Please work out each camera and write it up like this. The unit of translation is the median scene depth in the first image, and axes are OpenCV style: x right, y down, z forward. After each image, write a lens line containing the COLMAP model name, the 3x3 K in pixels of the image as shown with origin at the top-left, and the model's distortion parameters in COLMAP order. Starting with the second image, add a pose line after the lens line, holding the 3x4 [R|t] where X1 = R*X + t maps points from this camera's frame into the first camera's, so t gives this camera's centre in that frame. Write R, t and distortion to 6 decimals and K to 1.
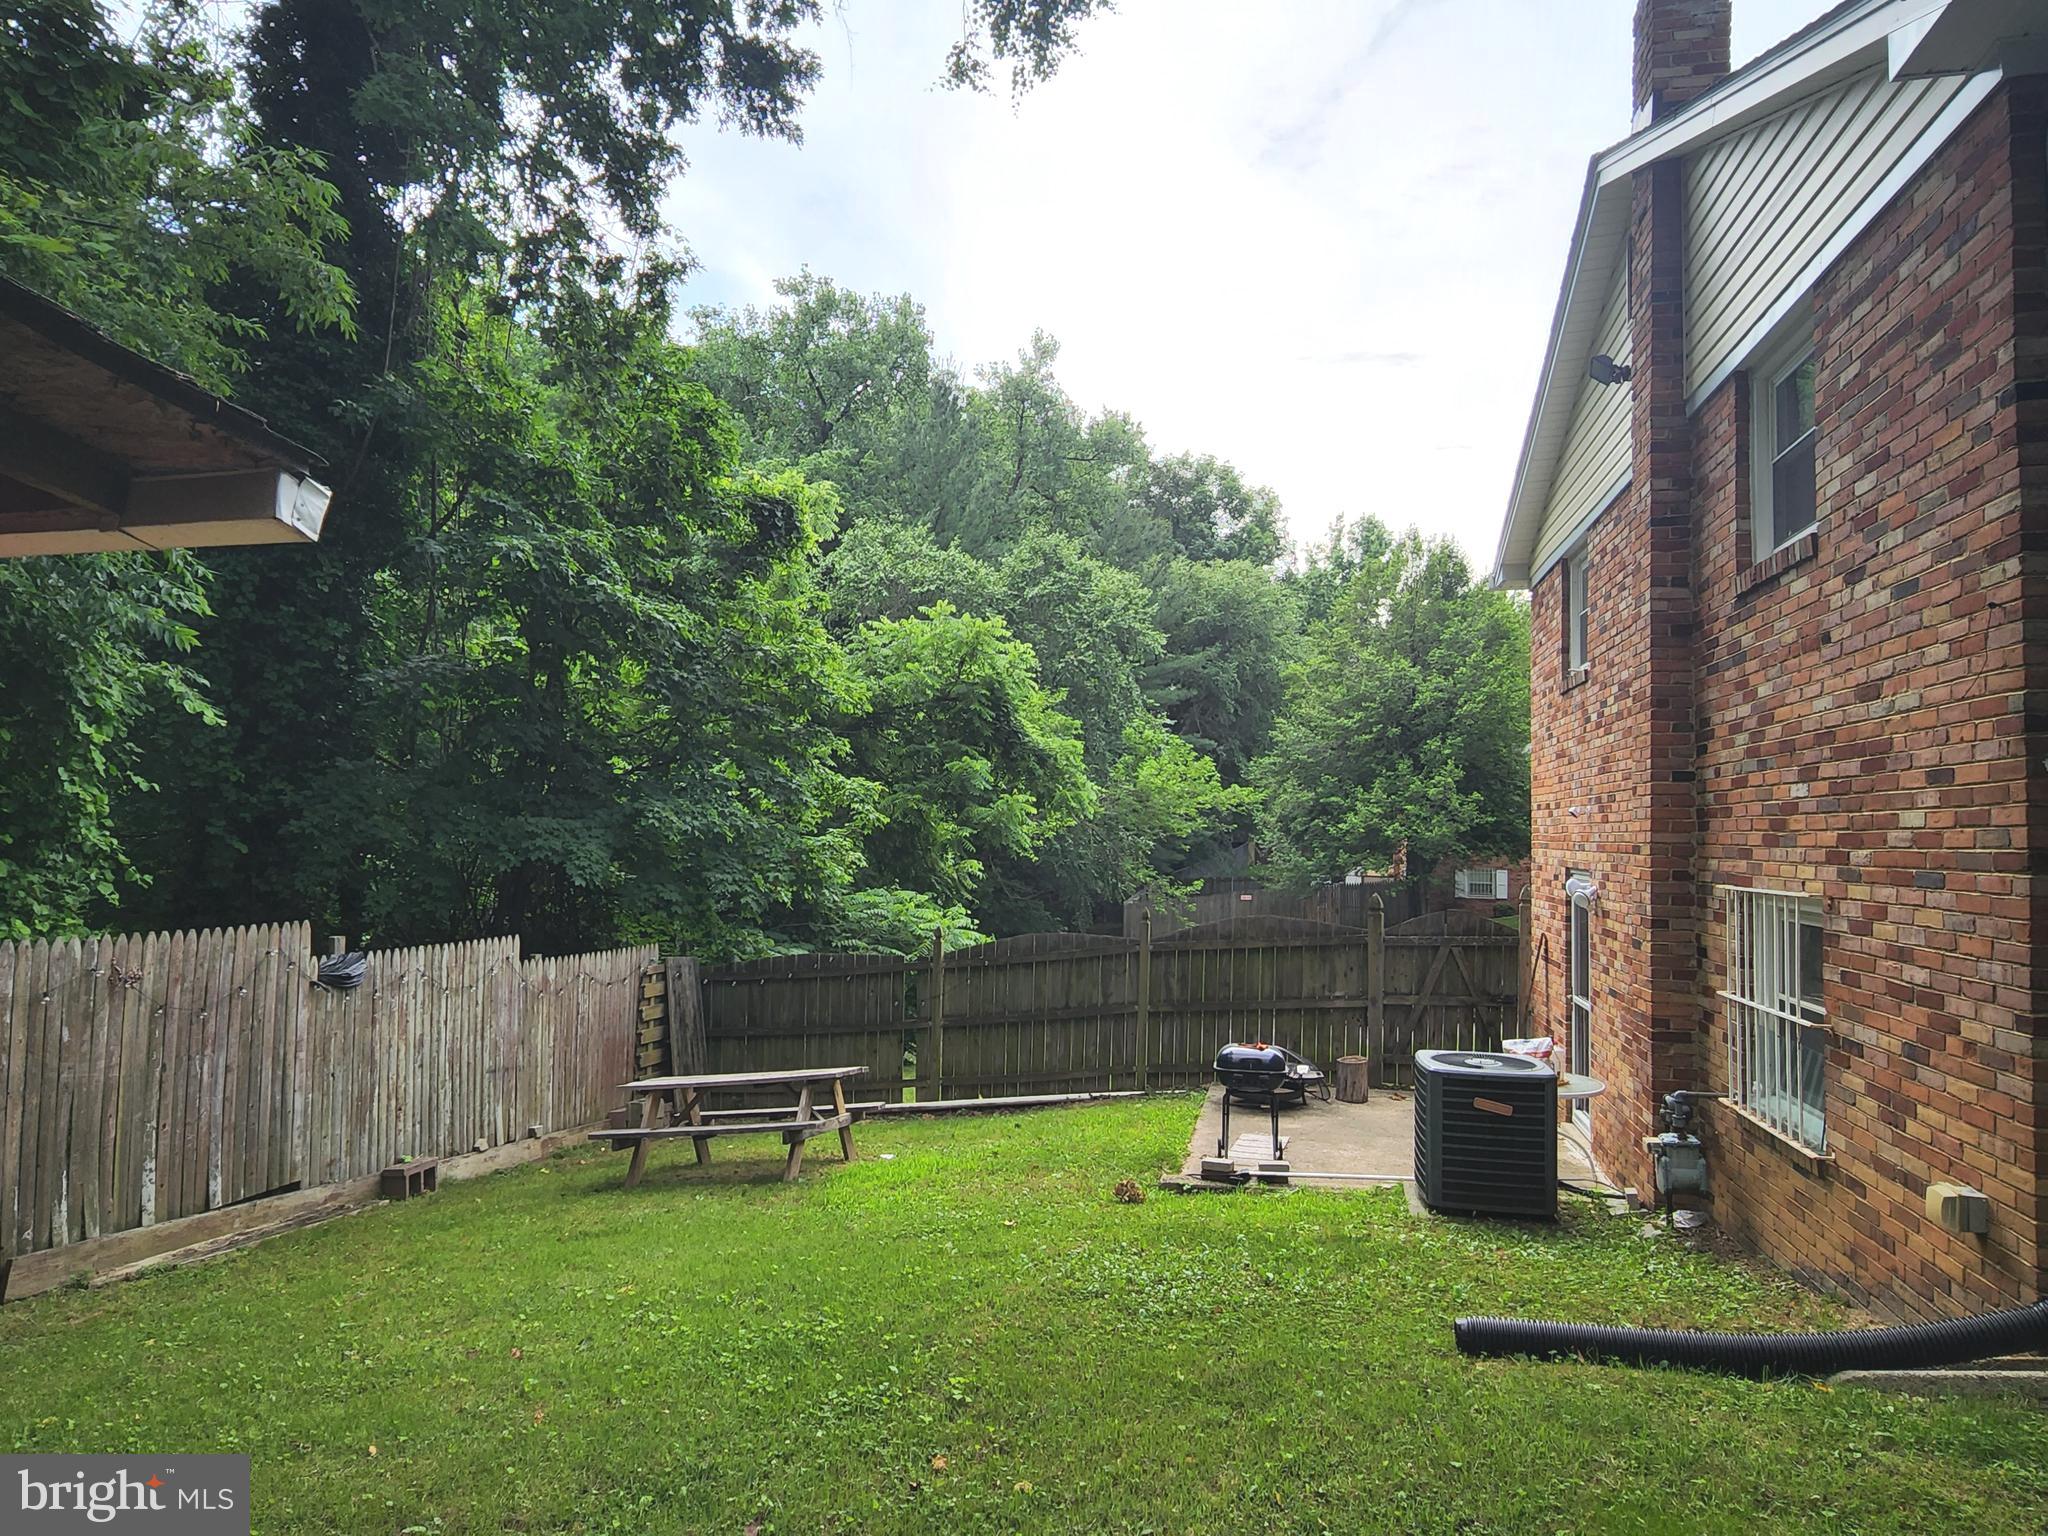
lens RADIAL K [[1328.0, 0, 1024.0], [0, 1328.0, 768.0], [0, 0, 1]] dist [0.004719, -0.004596]
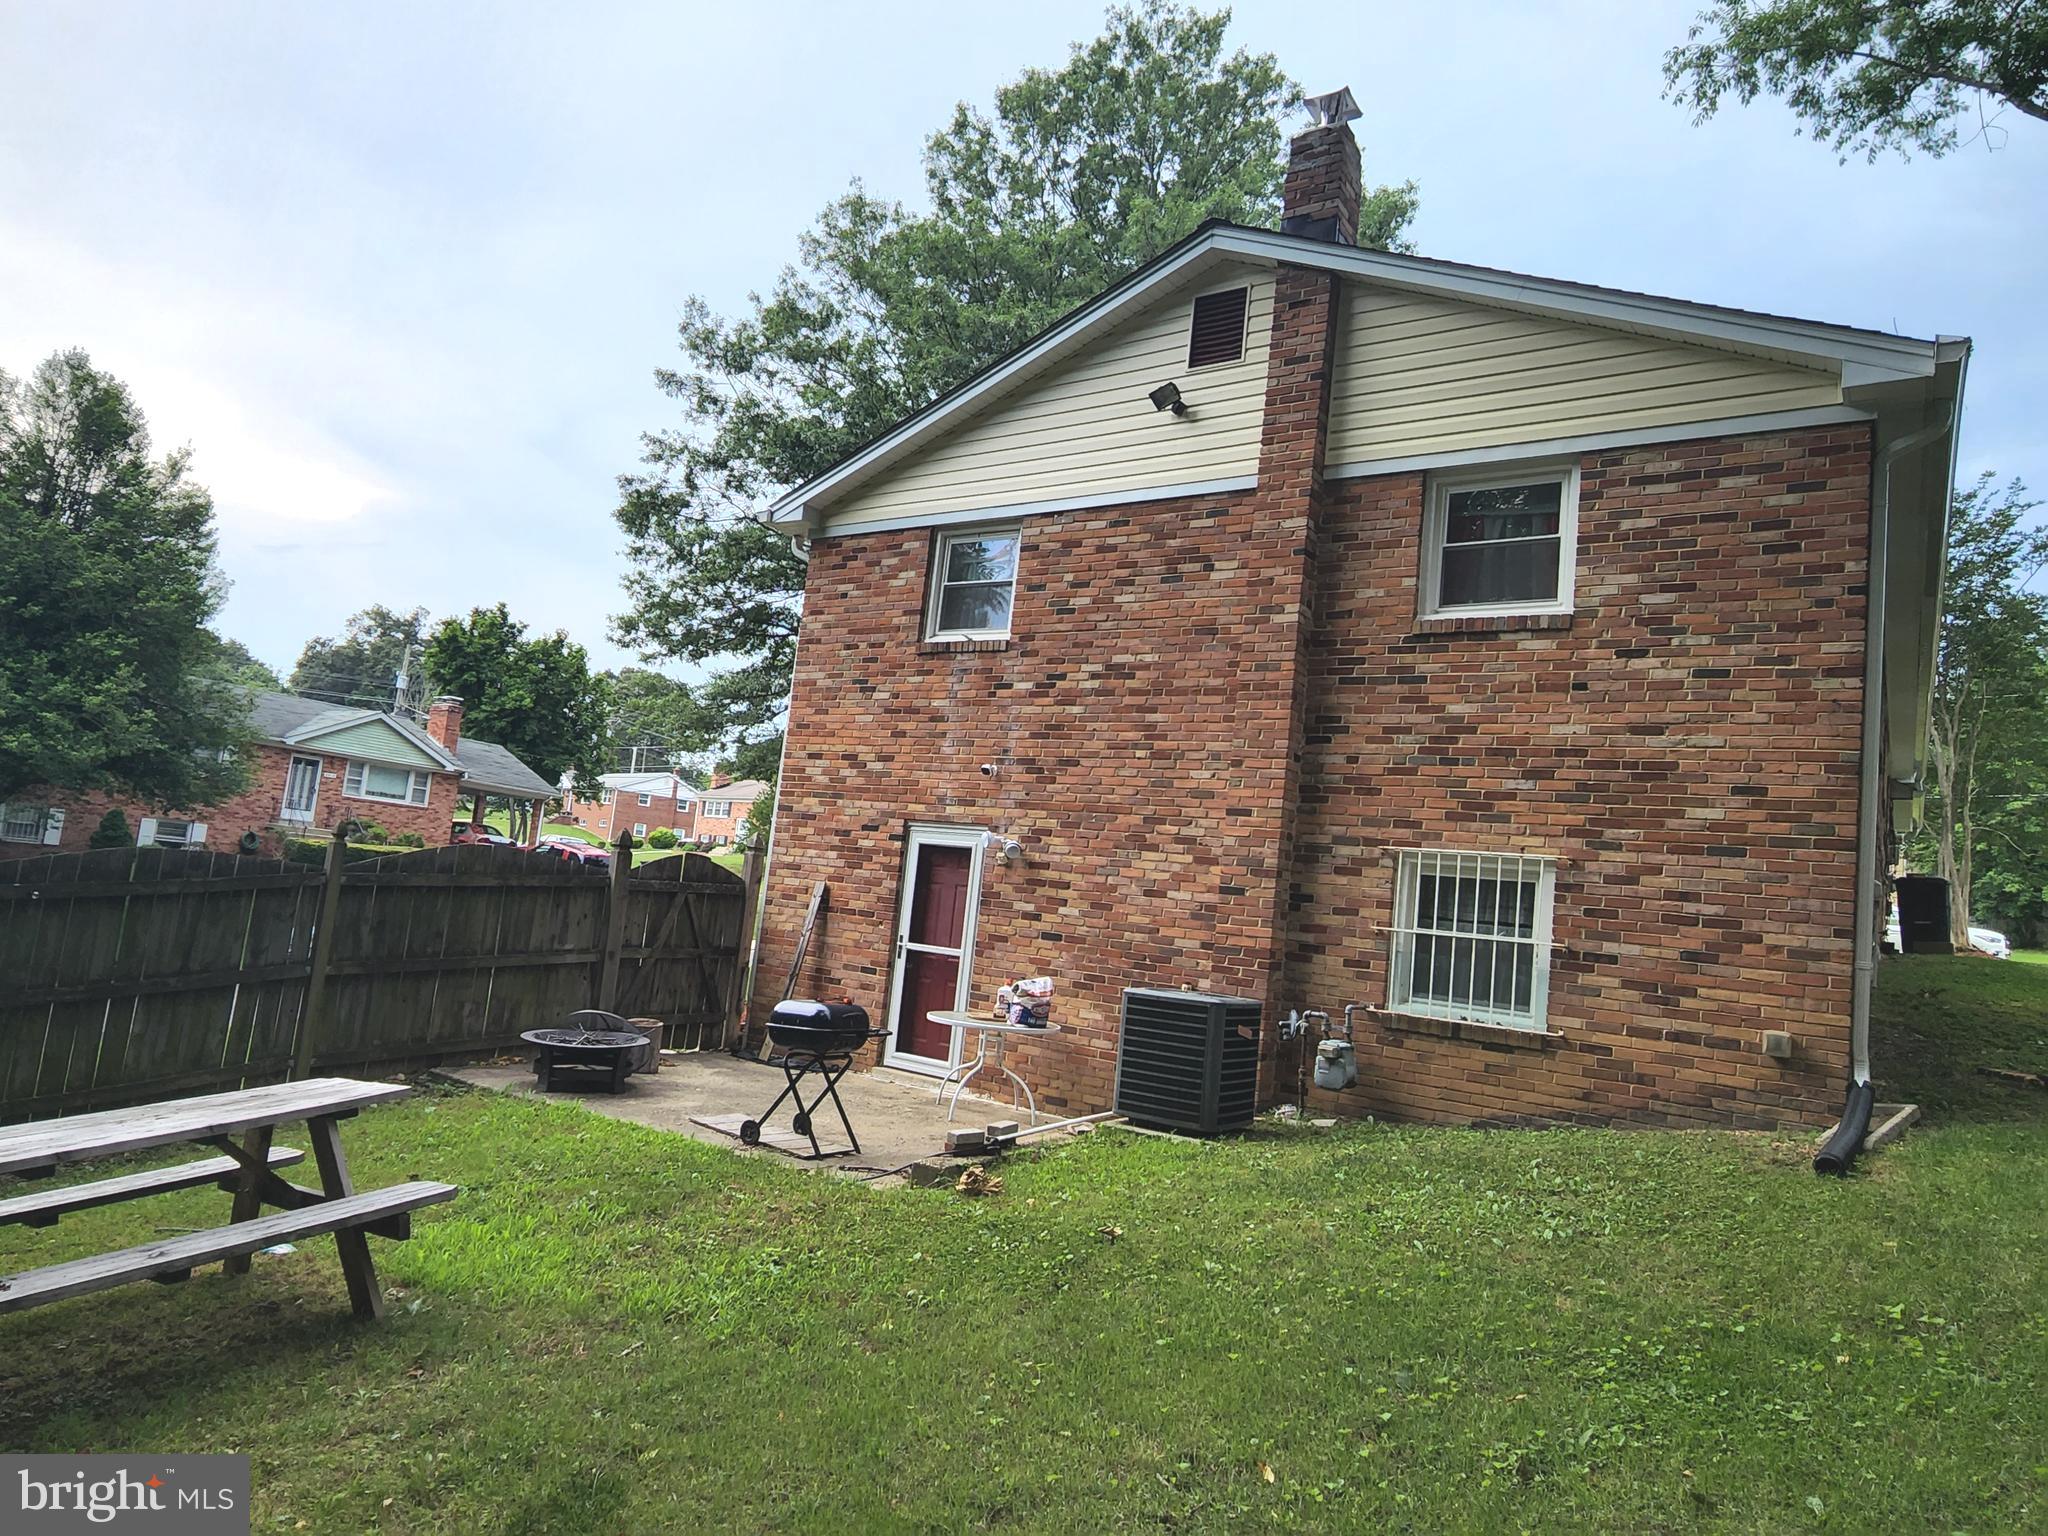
lens RADIAL K [[1328.0, 0, 1024.0], [0, 1328.0, 768.0], [0, 0, 1]] dist [0.004719, -0.004596]
pose [[0.321263, 0.127426, 0.938378, -0.444143], [-0.137395, 0.986693, -0.086948, 0.093699], [-0.936970, -0.100996, 0.334496, 0.475050]]
